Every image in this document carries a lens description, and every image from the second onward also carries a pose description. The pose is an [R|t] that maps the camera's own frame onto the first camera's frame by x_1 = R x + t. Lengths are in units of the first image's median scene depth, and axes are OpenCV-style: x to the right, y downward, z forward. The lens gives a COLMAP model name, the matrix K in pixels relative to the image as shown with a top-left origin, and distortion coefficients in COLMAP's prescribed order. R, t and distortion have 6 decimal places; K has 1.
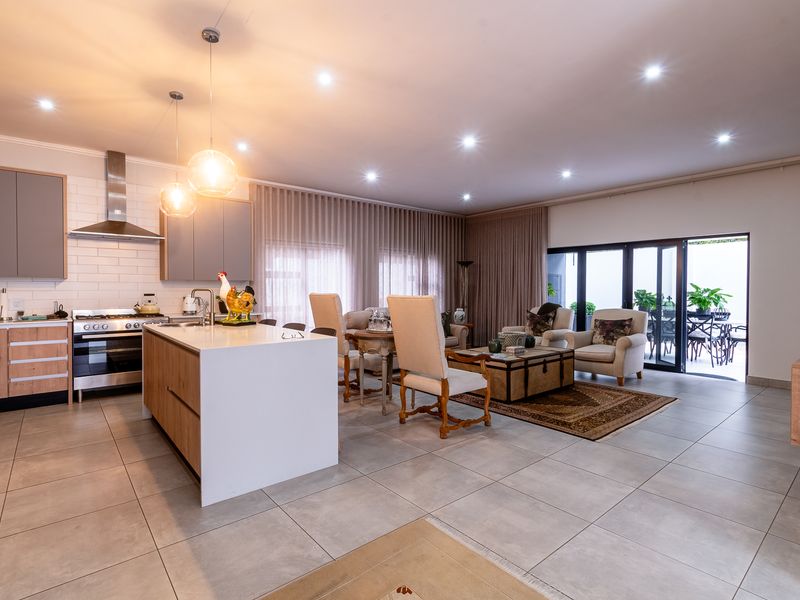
lens RADIAL K [[413.8, 0, 401.2], [0, 413.8, 299.4], [0, 0, 1]] dist [0.004631, -0.000052]
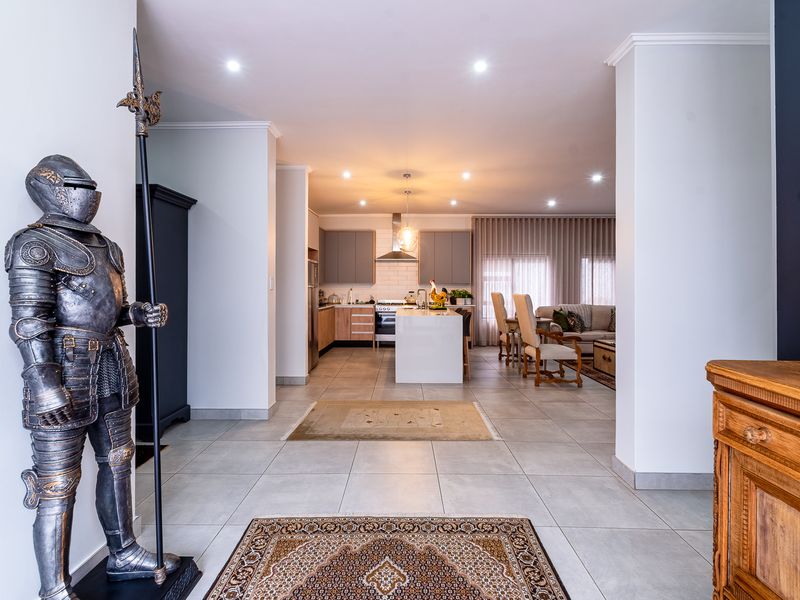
lens RADIAL K [[413.8, 0, 398.6], [0, 413.8, 296.3], [0, 0, 1]] dist [0.004631, -0.000052]
pose [[0.763512, 0.017189, -0.645565, 0.537381], [-0.018560, 0.999817, 0.004671, -0.000744], [0.645527, 0.008415, 0.763691, -0.404954]]
